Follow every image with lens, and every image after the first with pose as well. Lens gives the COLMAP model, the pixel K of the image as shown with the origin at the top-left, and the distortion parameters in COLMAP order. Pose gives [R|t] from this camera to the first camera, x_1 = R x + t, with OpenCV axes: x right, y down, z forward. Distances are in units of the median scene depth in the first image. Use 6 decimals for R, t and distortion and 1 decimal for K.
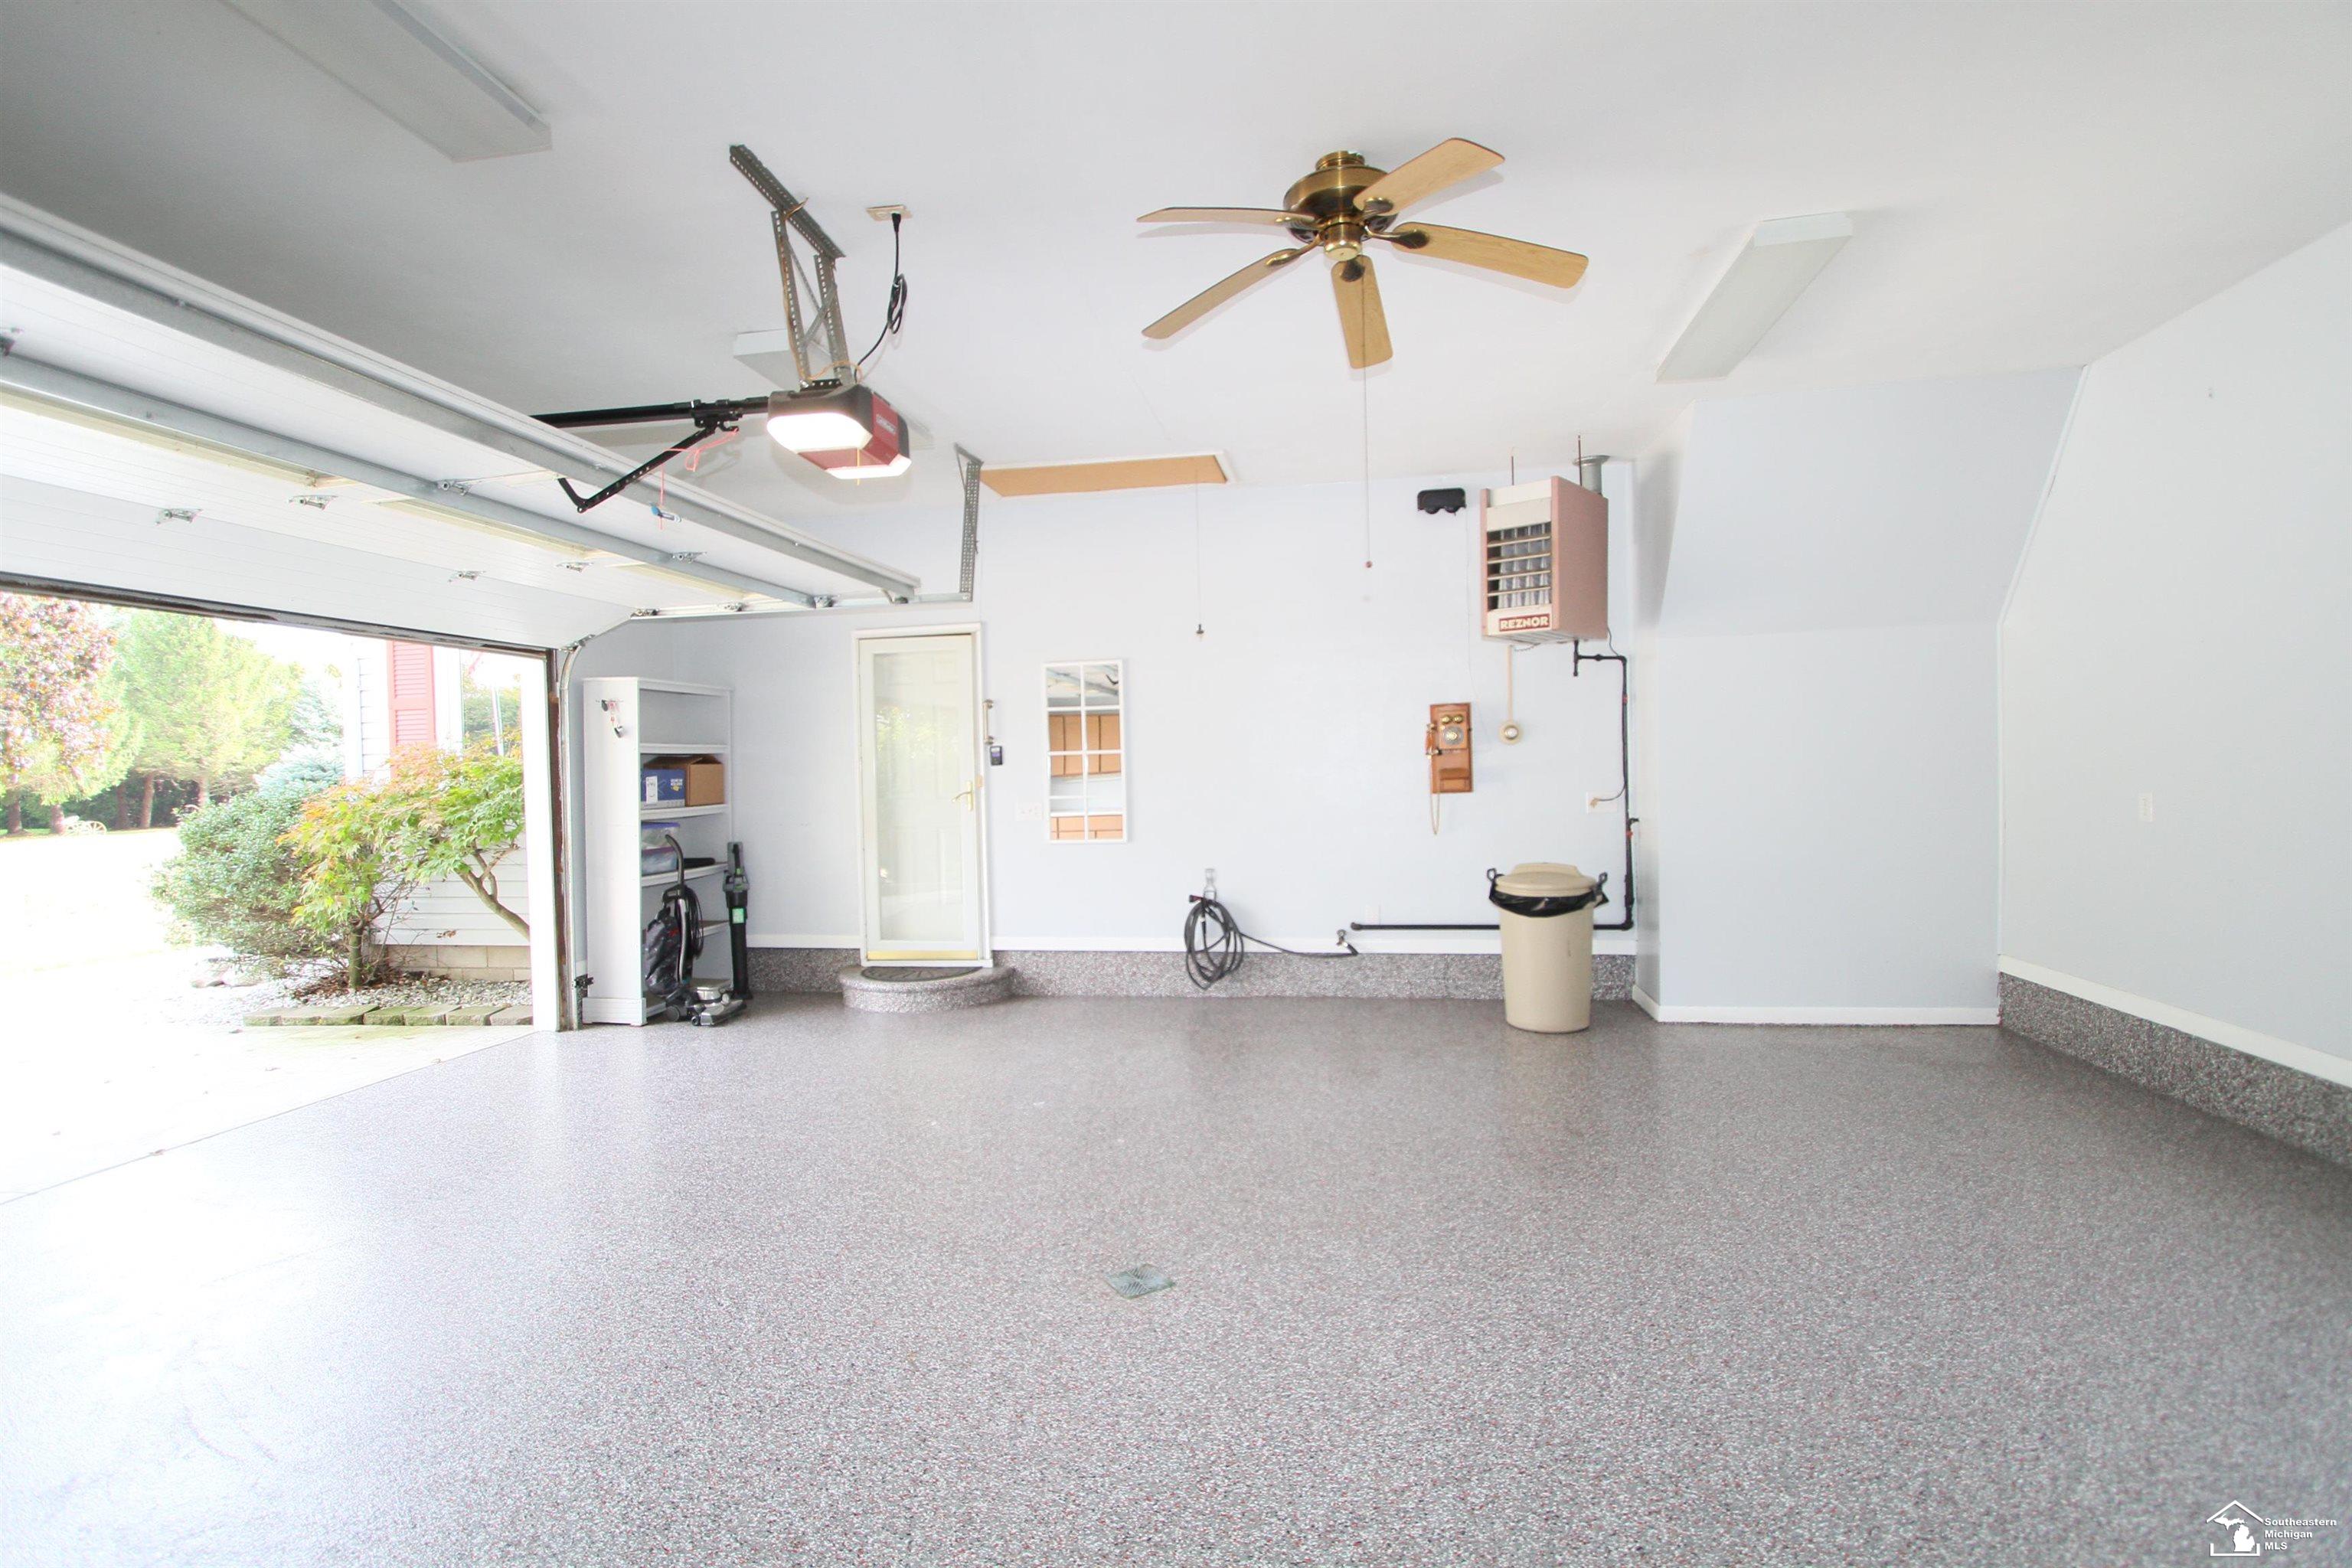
lens RADIAL K [[1090.8, 0, 1163.5], [0, 1090.8, 779.1], [0, 0, 1]] dist [-0.014920, 0.001440]
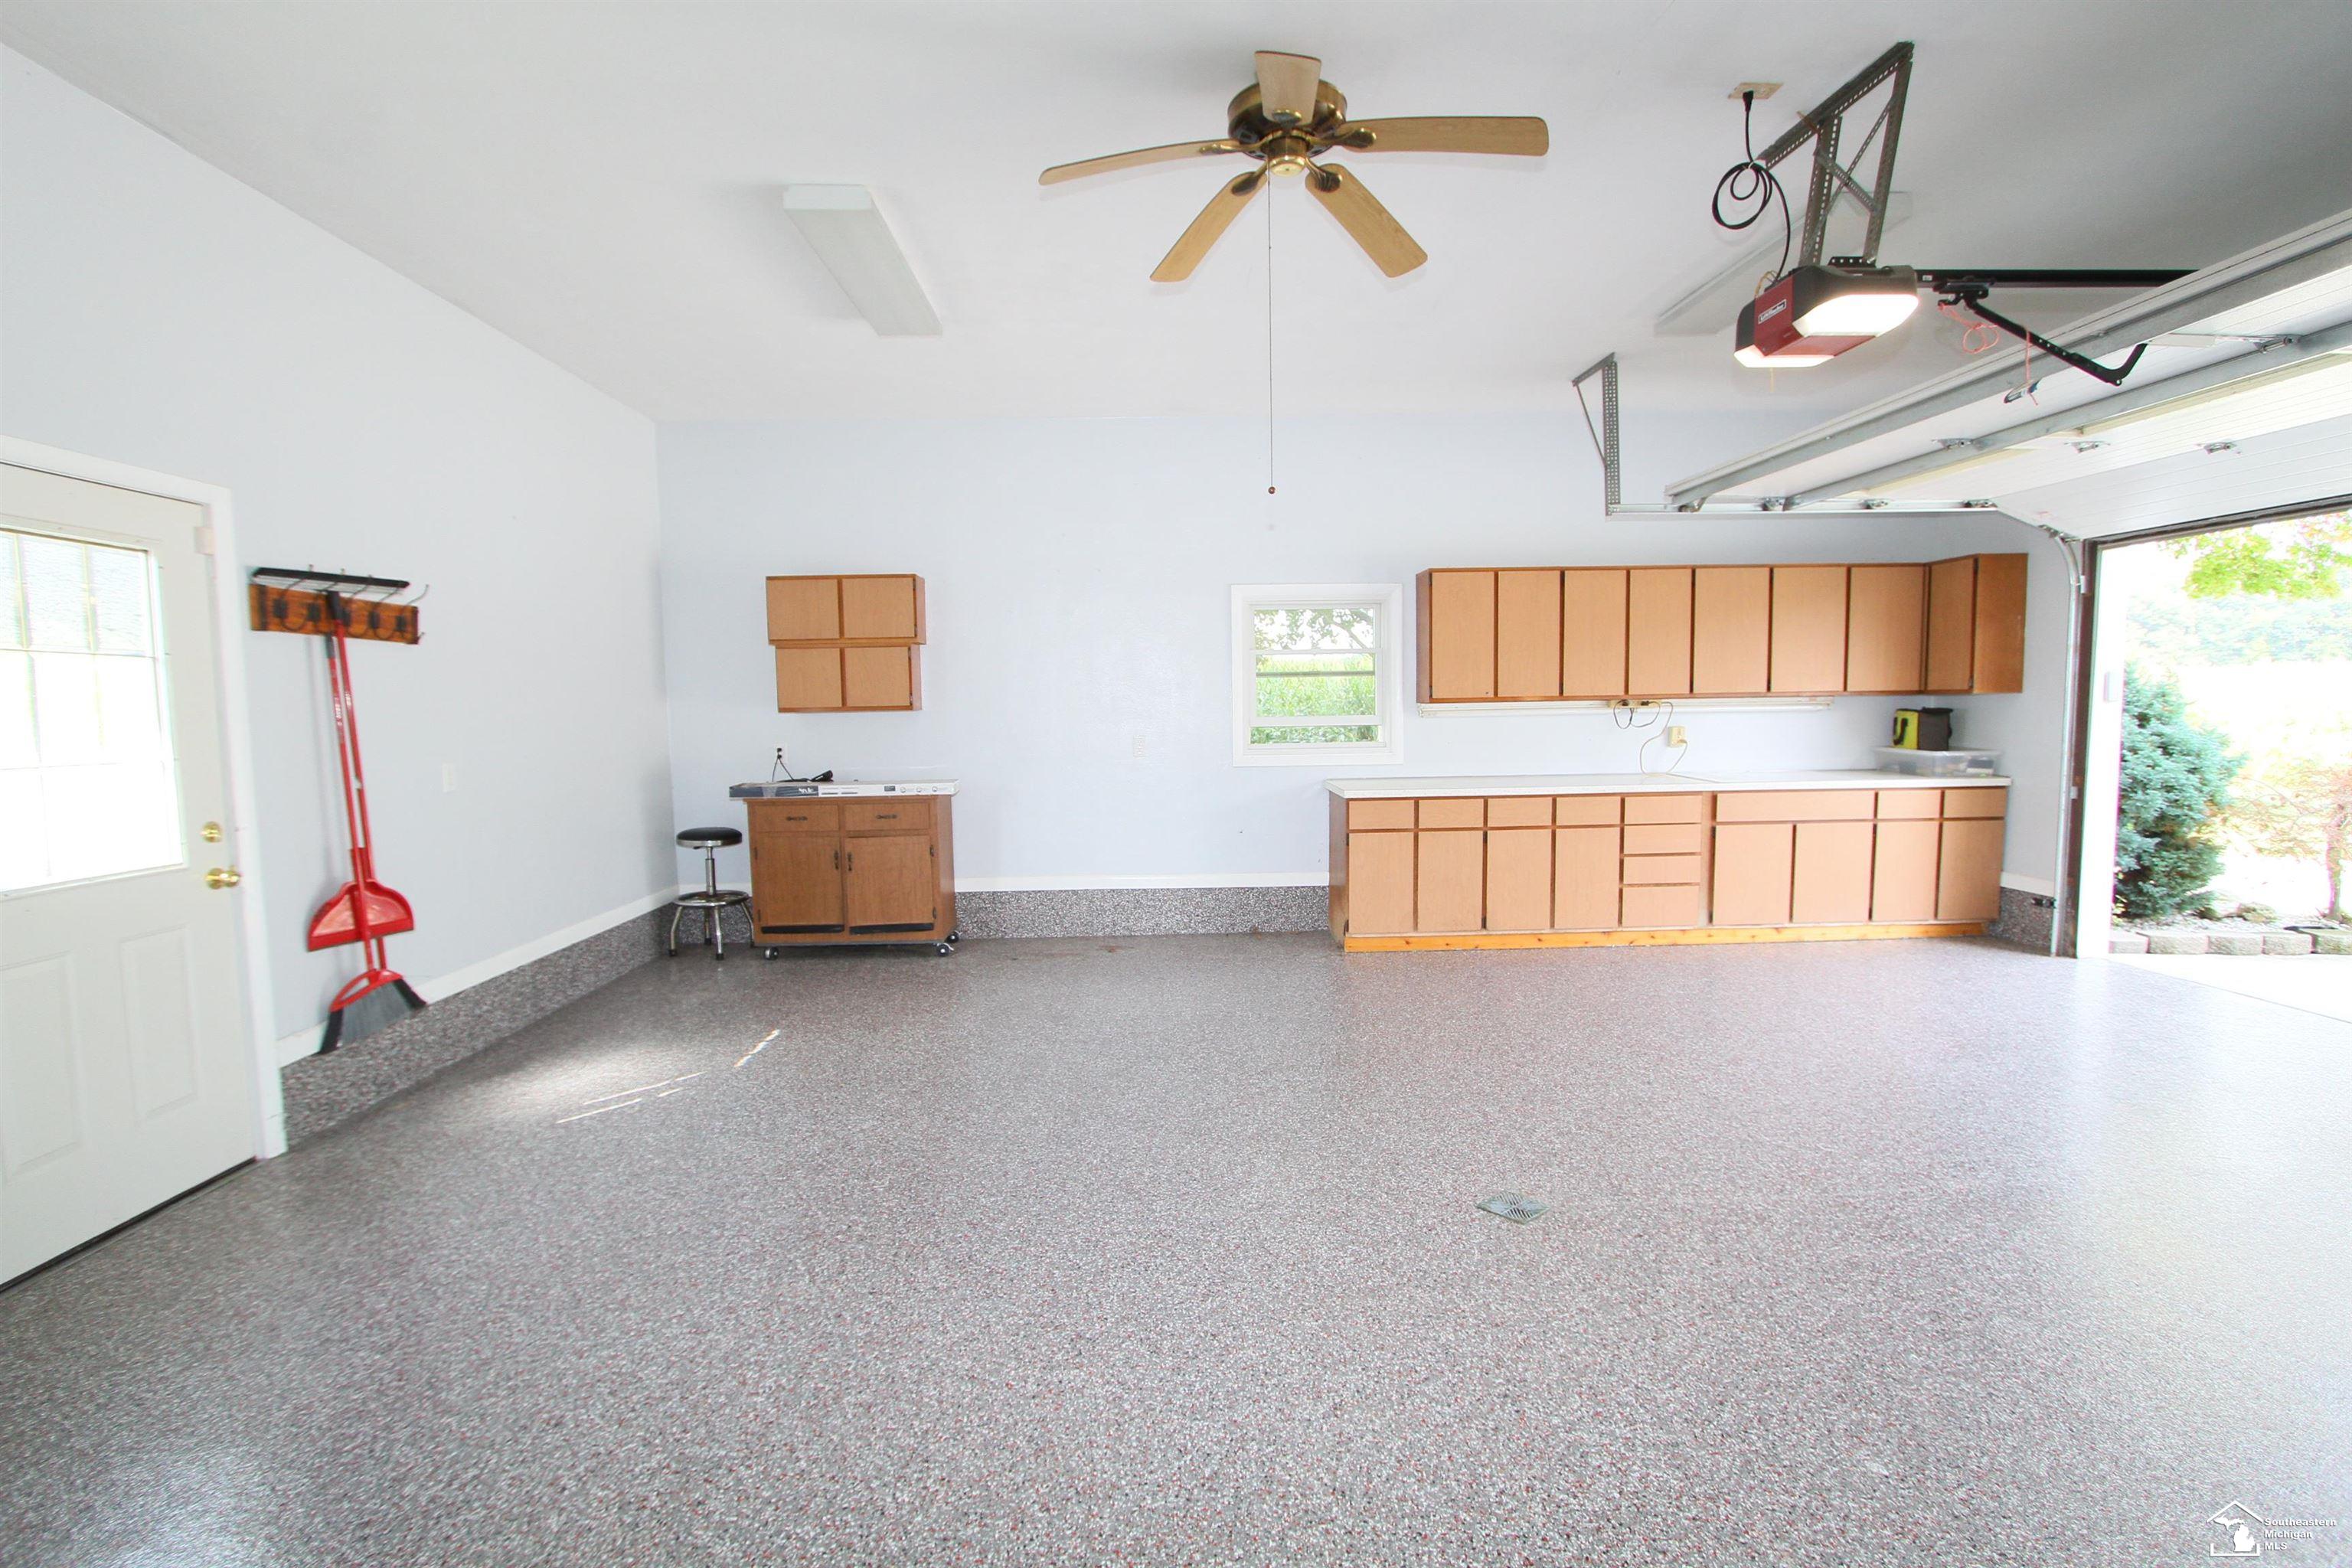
lens RADIAL K [[1090.8, 0, 1179.1], [0, 1090.8, 794.6], [0, 0, 1]] dist [-0.014920, 0.001440]
pose [[-0.976084, 0.056717, -0.209867, 0.465793], [0.037272, 0.994734, 0.095476, -0.023280], [0.214176, 0.085370, -0.973057, 1.872701]]
